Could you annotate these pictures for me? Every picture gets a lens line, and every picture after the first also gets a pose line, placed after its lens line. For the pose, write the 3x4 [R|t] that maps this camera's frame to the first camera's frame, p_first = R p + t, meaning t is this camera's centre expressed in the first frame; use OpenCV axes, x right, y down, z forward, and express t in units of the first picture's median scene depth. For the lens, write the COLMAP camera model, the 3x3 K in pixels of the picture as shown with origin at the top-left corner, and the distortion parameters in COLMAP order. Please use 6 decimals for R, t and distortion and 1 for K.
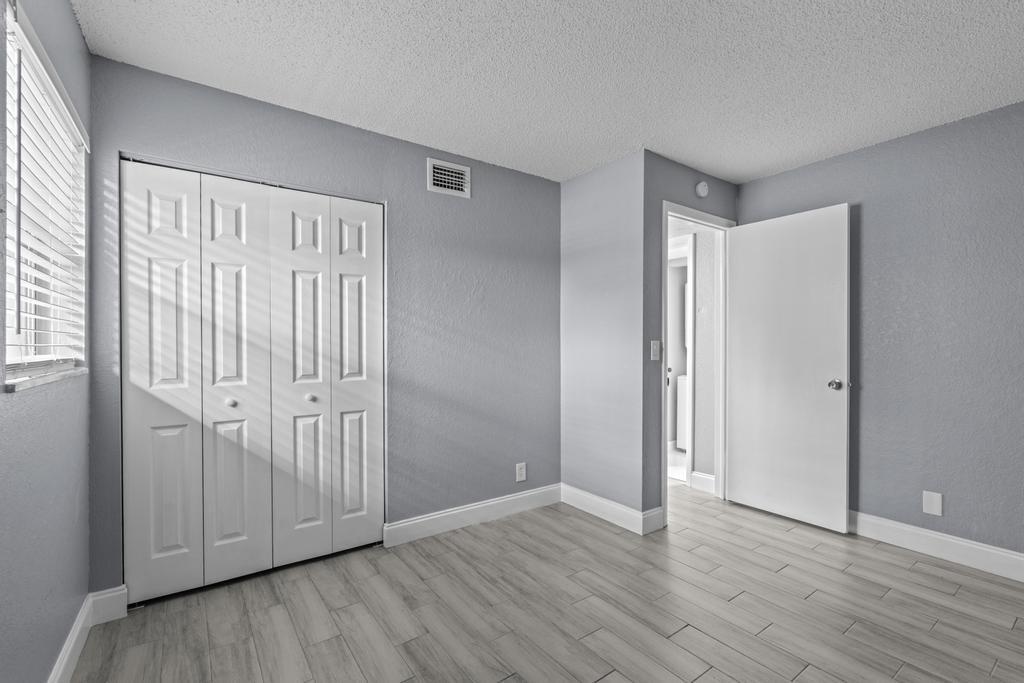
lens RADIAL K [[449.7, 0, 512.3], [0, 449.7, 346.2], [0, 0, 1]] dist [-0.010413, 0.000556]
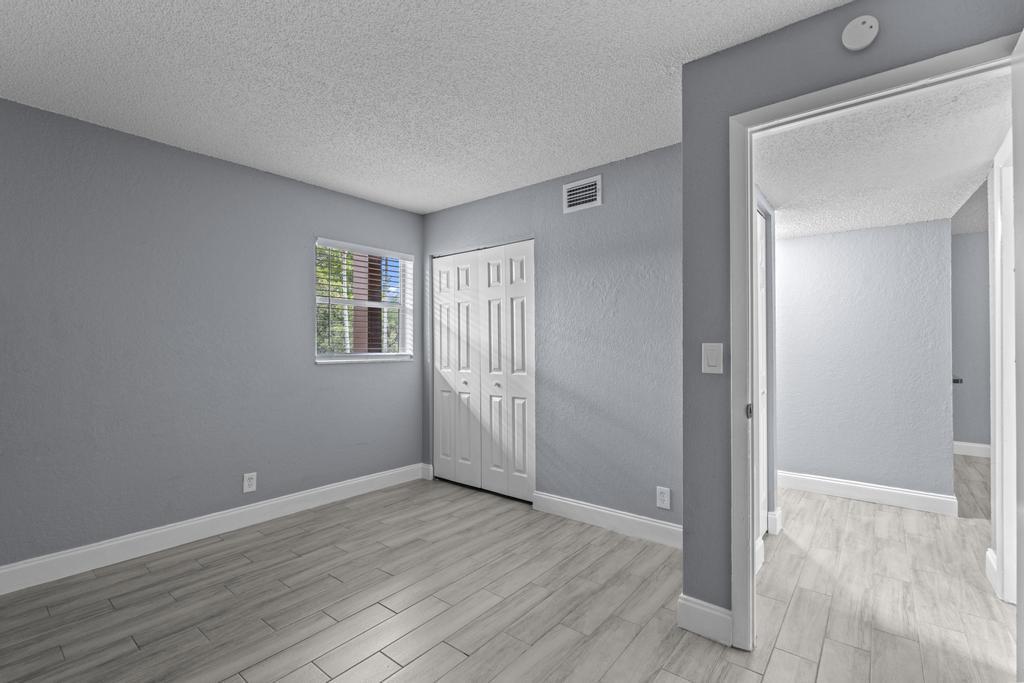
lens RADIAL K [[449.7, 0, 515.0], [0, 449.7, 344.5], [0, 0, 1]] dist [-0.010413, 0.000556]
pose [[0.276886, -0.006292, -0.960882, 0.971538], [-0.002603, 0.999970, -0.007298, -0.005401], [0.960899, 0.004522, 0.276861, 0.624857]]
